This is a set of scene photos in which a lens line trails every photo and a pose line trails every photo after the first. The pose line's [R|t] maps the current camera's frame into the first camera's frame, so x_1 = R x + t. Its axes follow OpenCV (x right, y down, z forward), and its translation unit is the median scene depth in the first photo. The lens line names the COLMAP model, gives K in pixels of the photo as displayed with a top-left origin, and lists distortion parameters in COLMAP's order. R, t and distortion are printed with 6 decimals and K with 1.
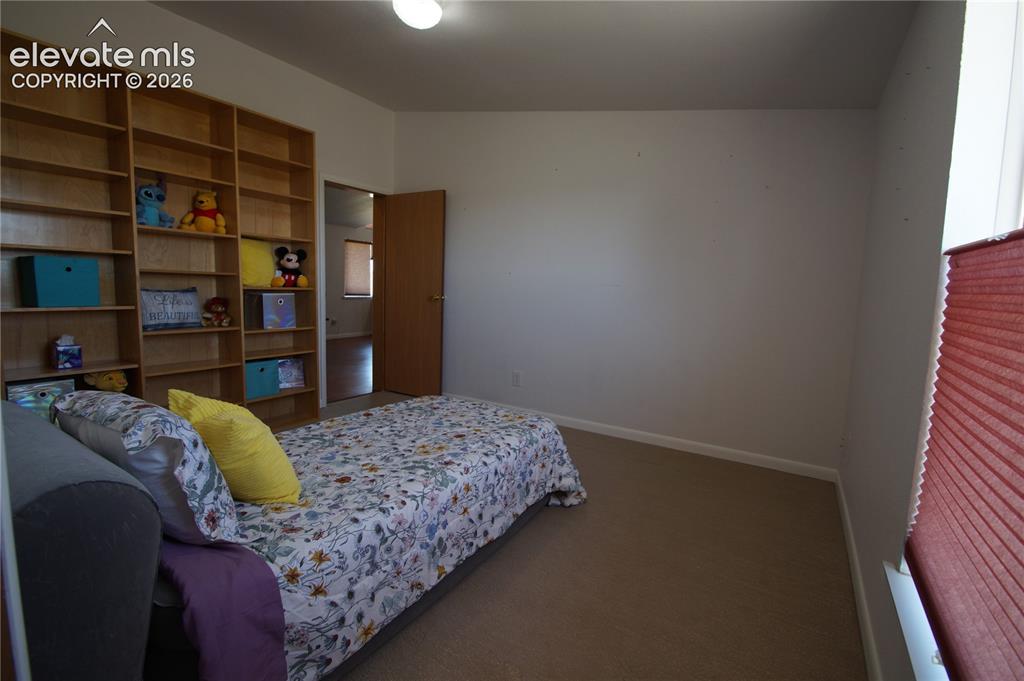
lens RADIAL K [[459.7, 0, 505.1], [0, 459.7, 338.8], [0, 0, 1]] dist [0.003513, -0.011031]
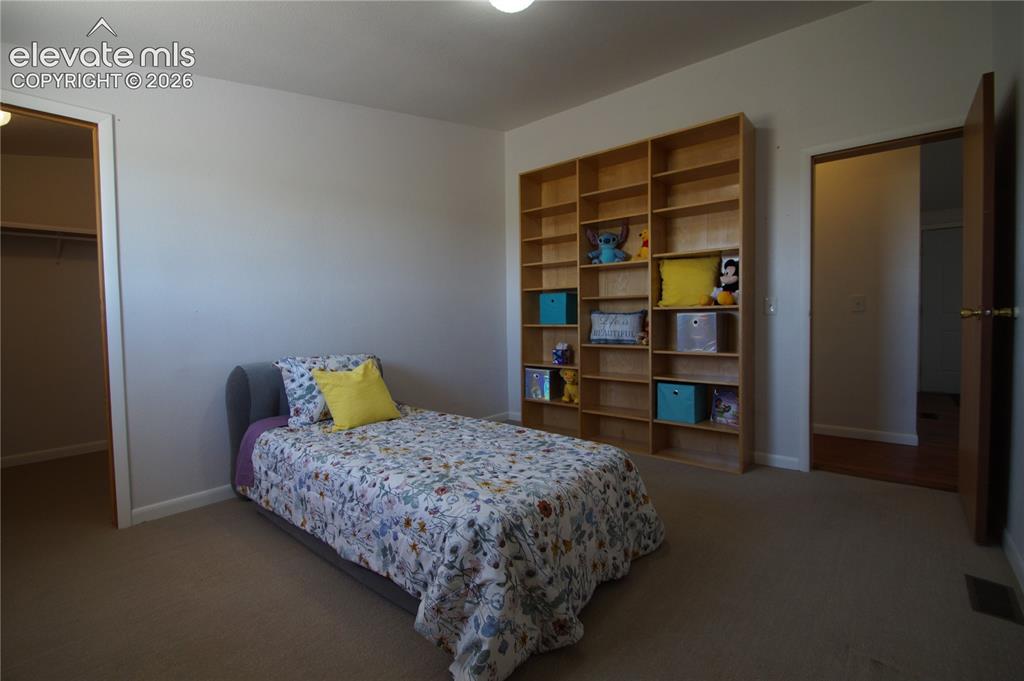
lens RADIAL K [[459.7, 0, 505.4], [0, 459.7, 336.4], [0, 0, 1]] dist [0.003513, -0.011031]
pose [[-0.156653, 0.005491, -0.987638, 0.579074], [-0.105681, 0.994150, 0.022289, -0.042402], [0.981983, 0.107866, -0.155156, 0.991160]]
